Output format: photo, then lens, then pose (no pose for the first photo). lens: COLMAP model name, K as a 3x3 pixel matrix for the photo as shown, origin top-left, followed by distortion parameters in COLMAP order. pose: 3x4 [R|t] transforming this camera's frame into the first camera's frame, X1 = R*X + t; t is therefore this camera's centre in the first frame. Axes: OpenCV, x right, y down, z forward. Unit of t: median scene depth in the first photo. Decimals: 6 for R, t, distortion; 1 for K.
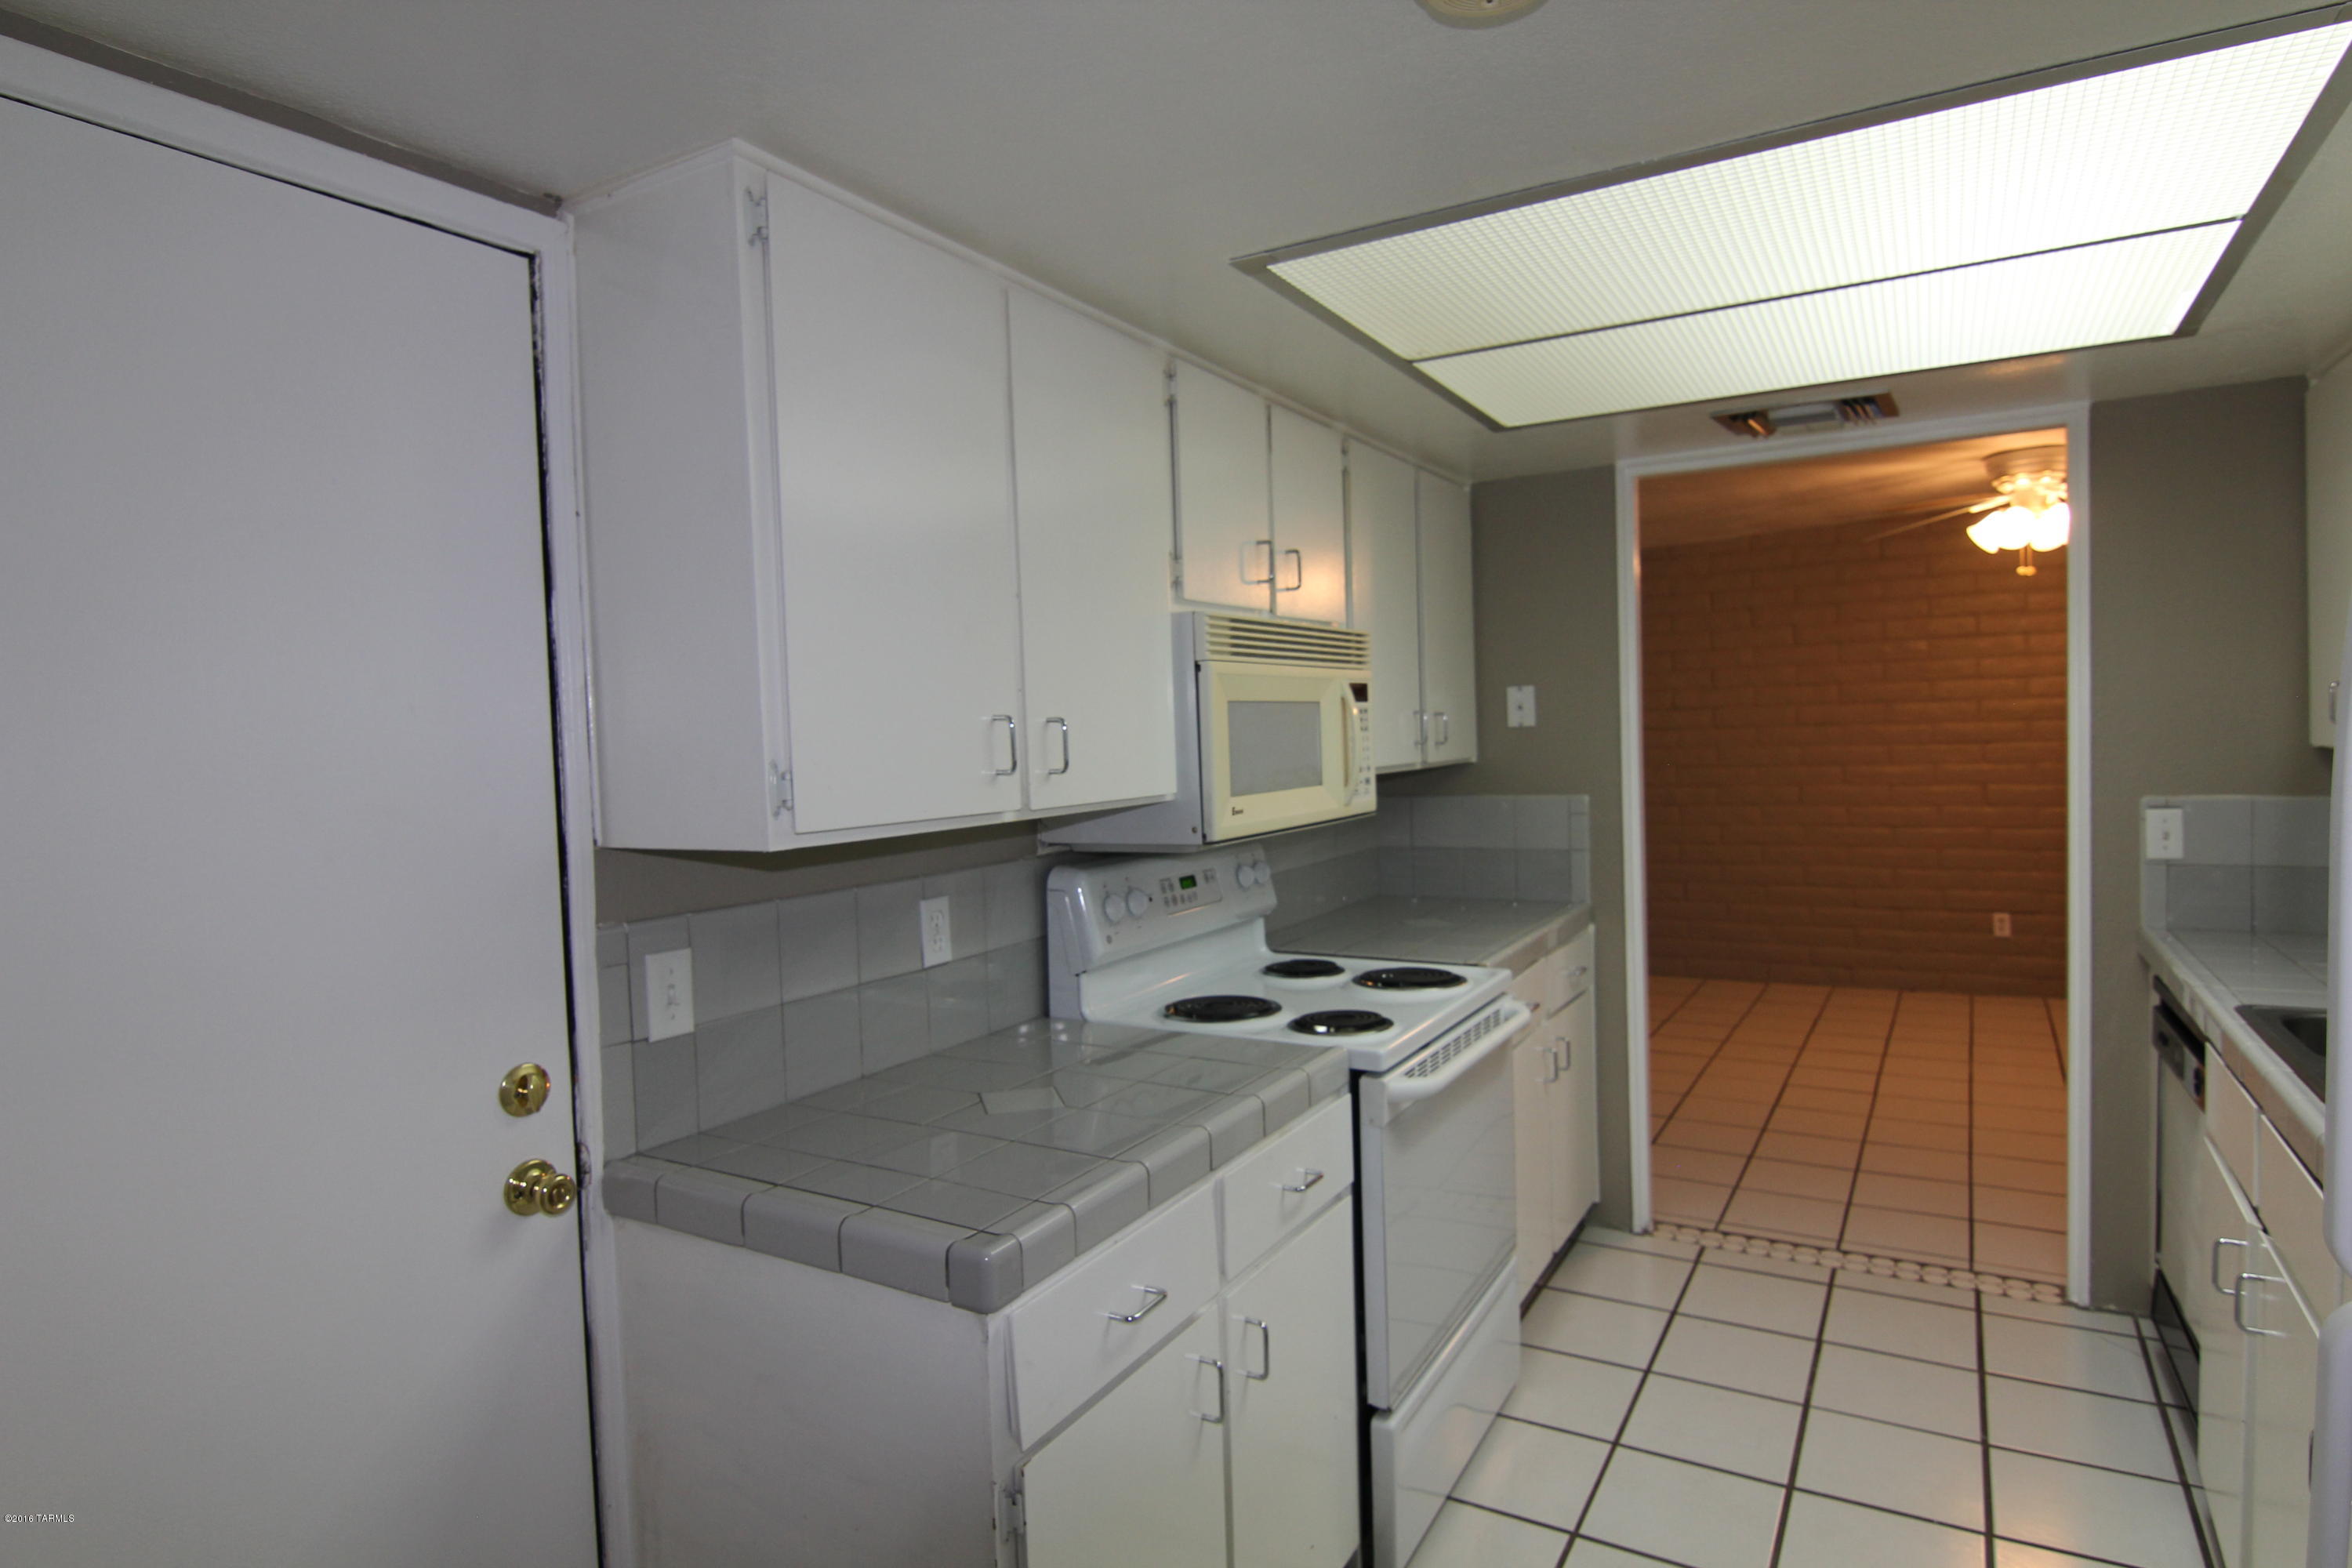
lens RADIAL K [[1283.4, 0, 1185.1], [0, 1283.4, 786.5], [0, 0, 1]] dist [-0.002251, -0.012933]
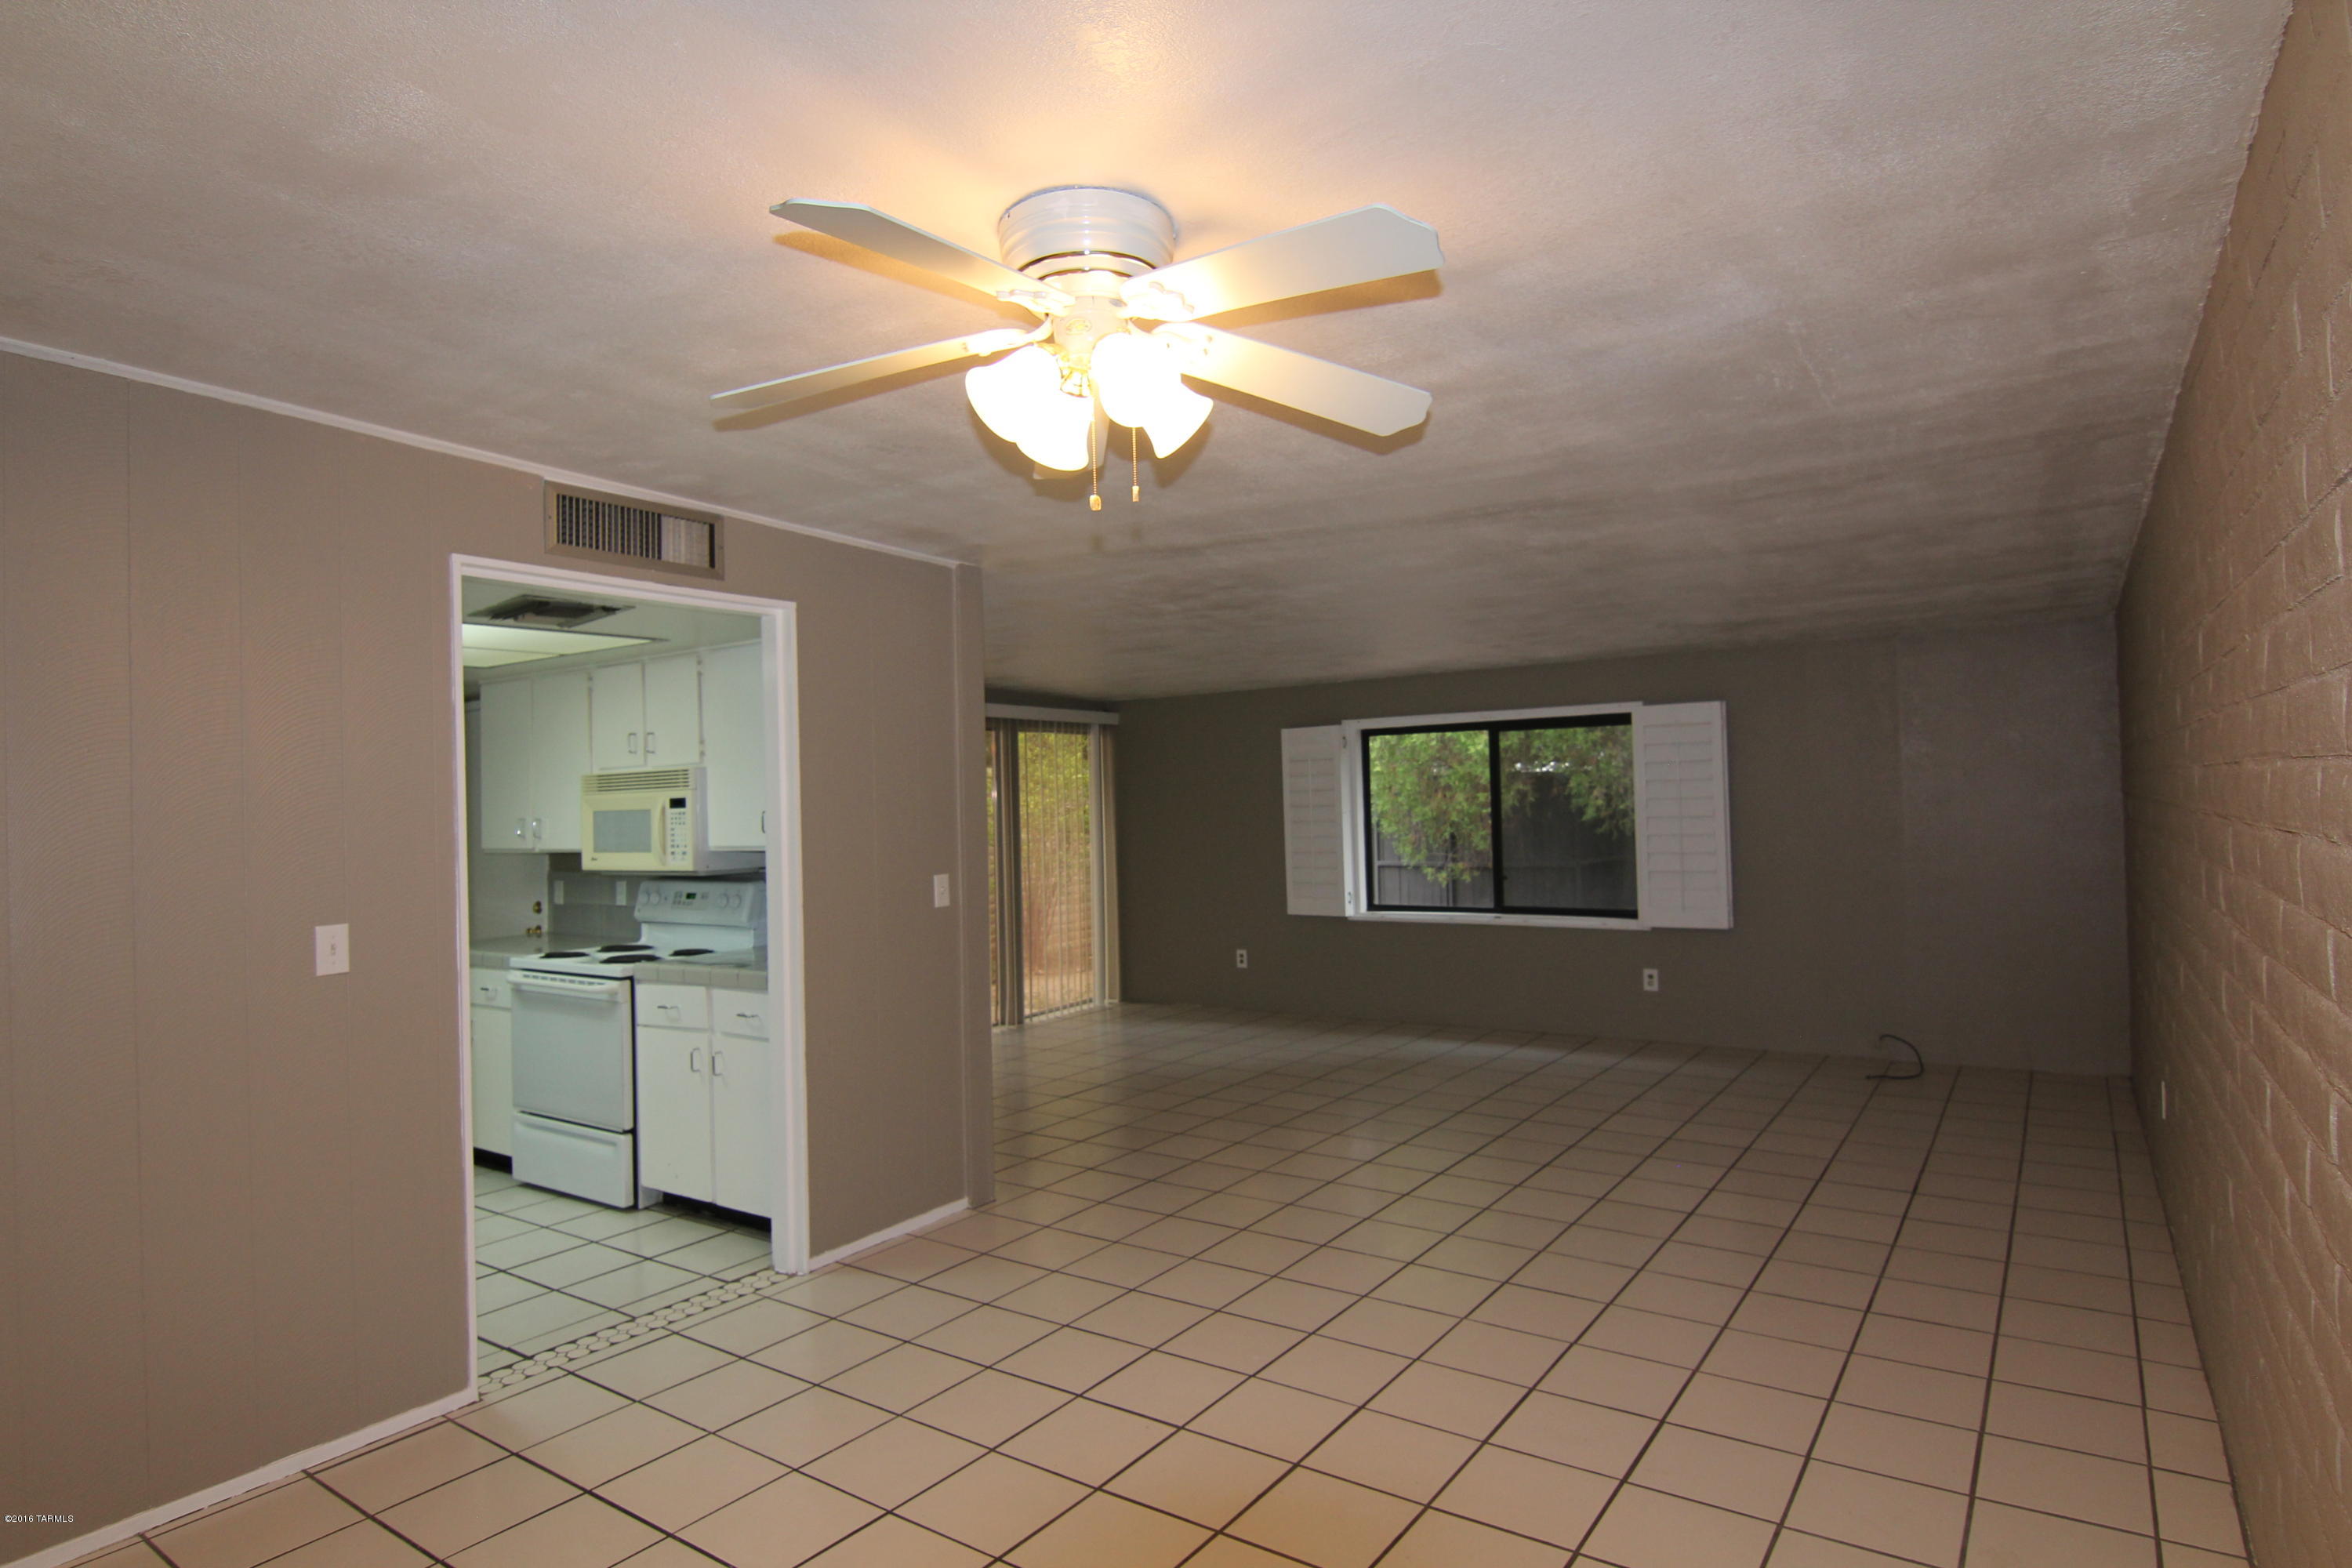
lens RADIAL K [[1283.4, 0, 1187.3], [0, 1283.4, 787.9], [0, 0, 1]] dist [-0.002251, -0.012933]
pose [[-0.064464, 0.022963, -0.997656, 1.816113], [-0.016419, 0.999575, 0.024068, -0.145178], [0.997785, 0.017932, -0.064059, 1.768389]]
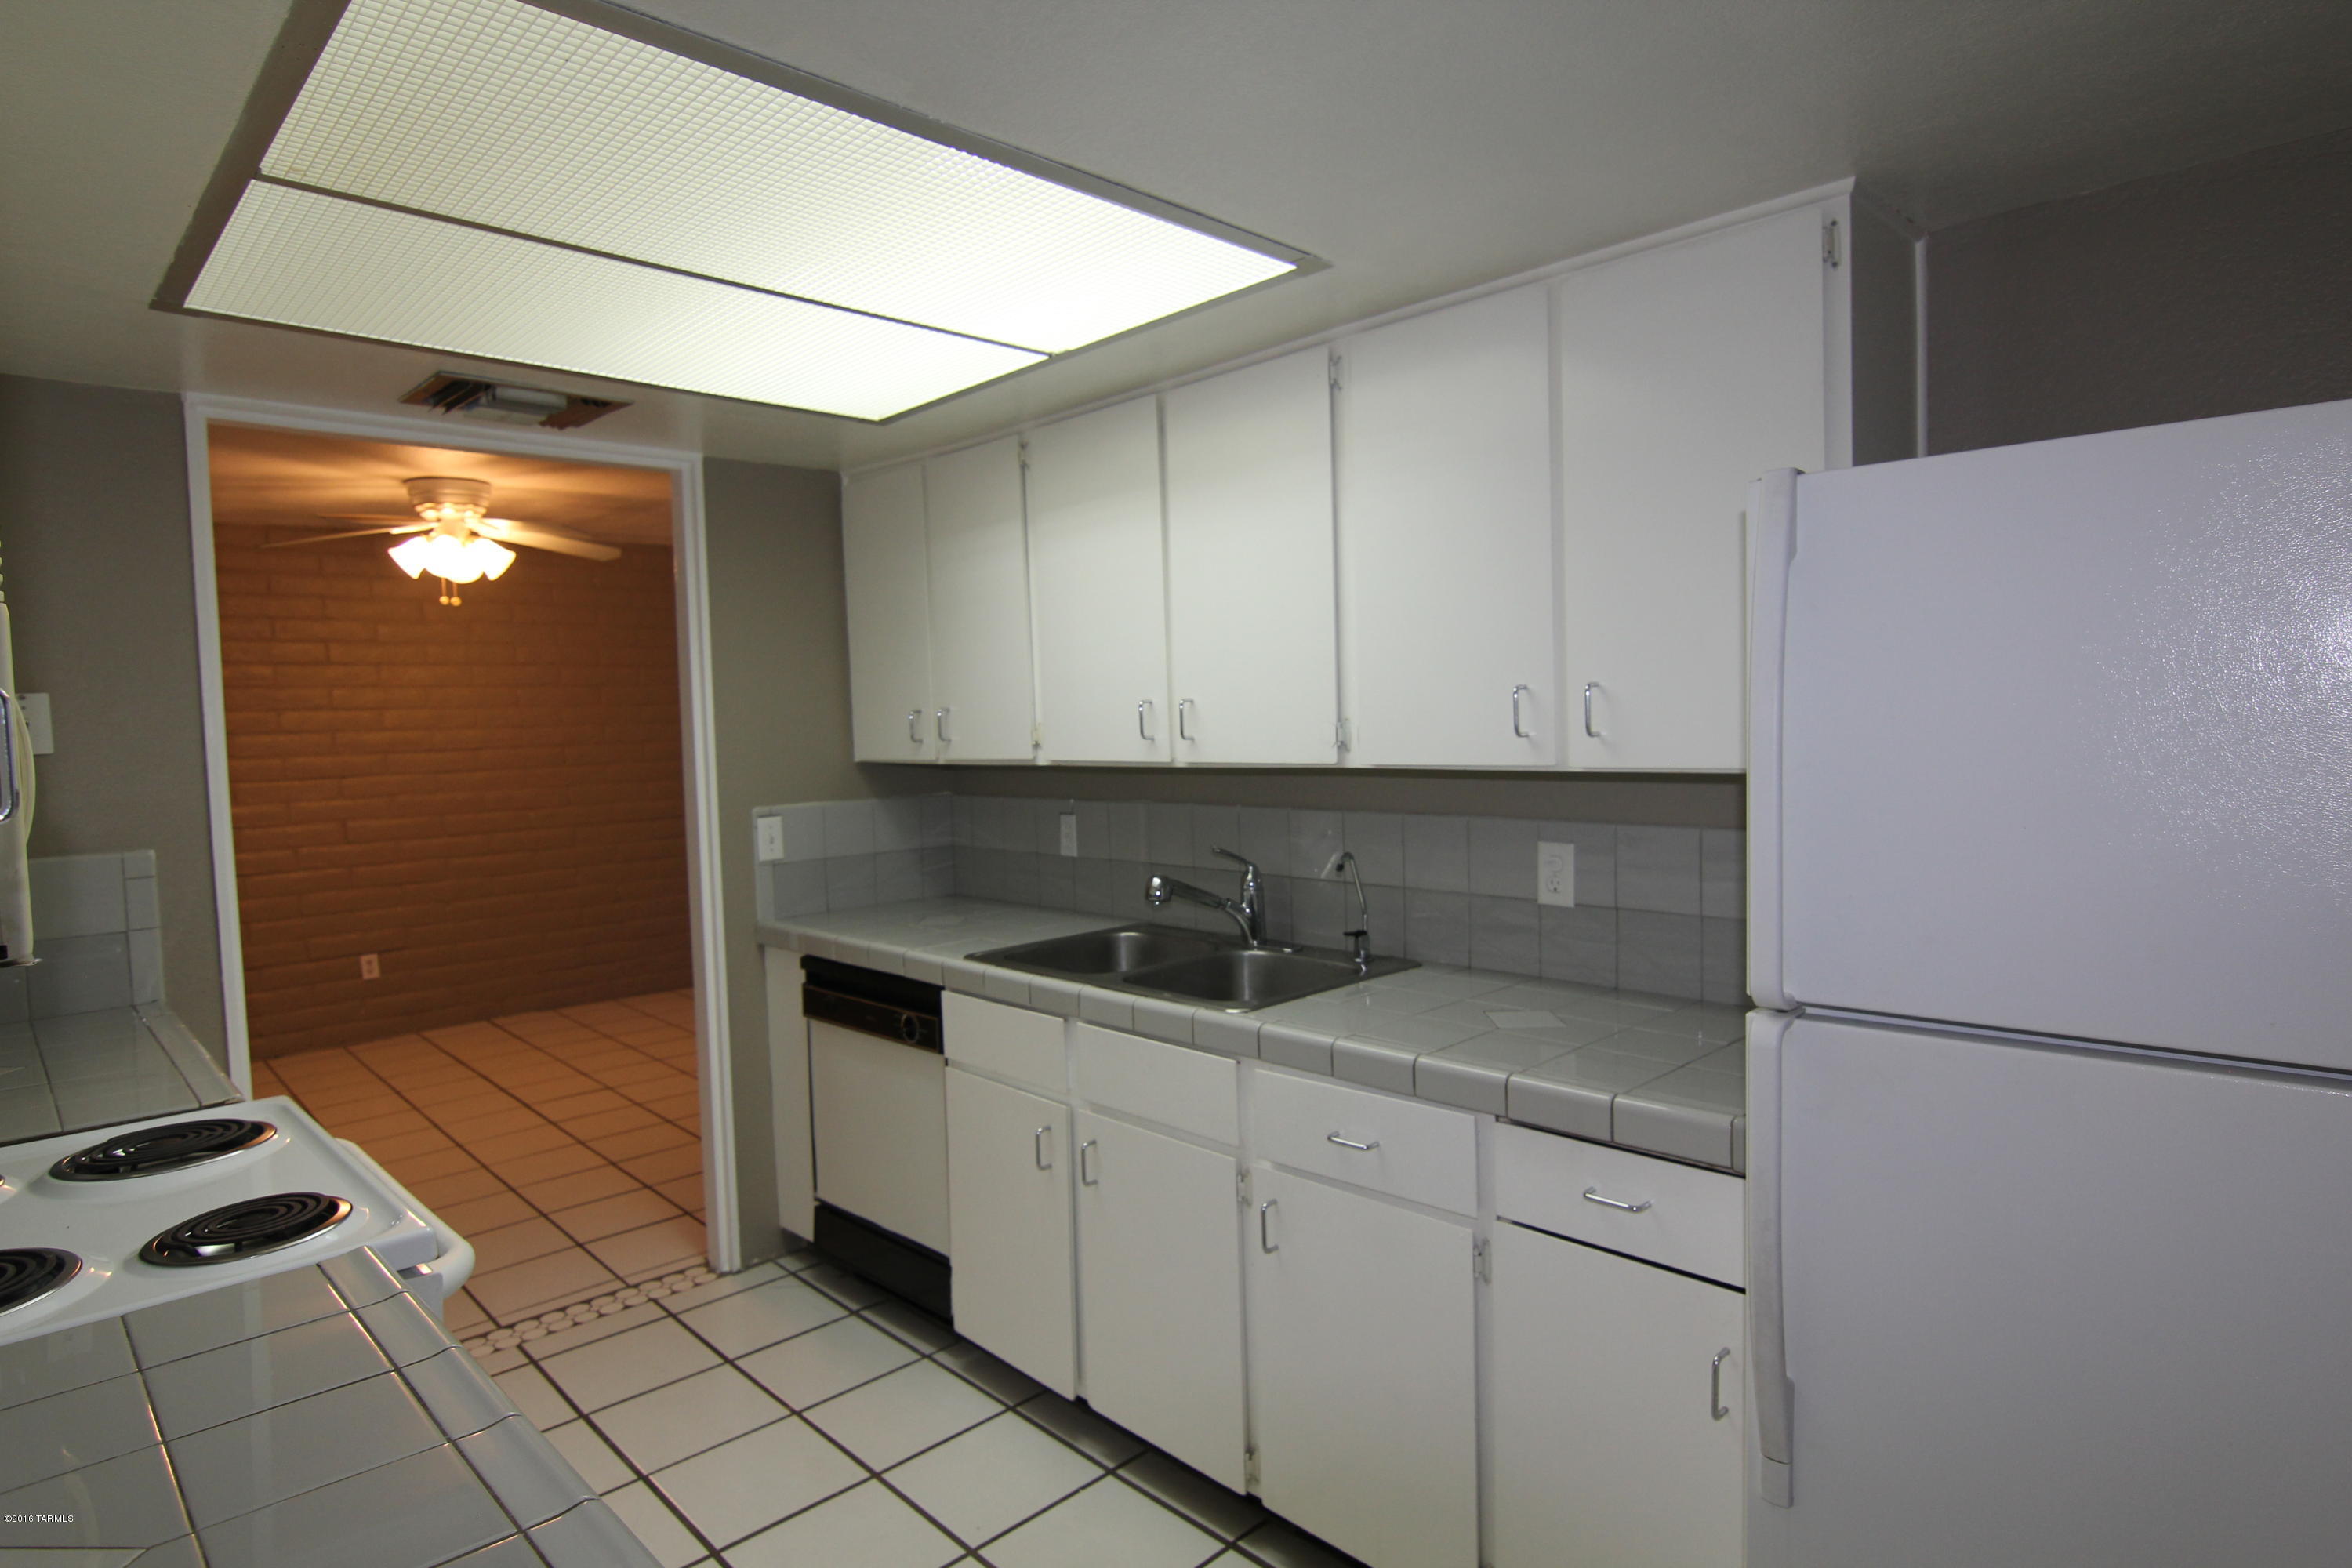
lens RADIAL K [[1283.4, 0, 1188.0], [0, 1283.4, 784.2], [0, 0, 1]] dist [-0.002251, -0.012933]
pose [[0.257043, -0.026236, 0.966044, -0.269927], [0.062064, 0.998016, 0.010591, -0.001390], [-0.964405, 0.057234, 0.258161, 0.324014]]
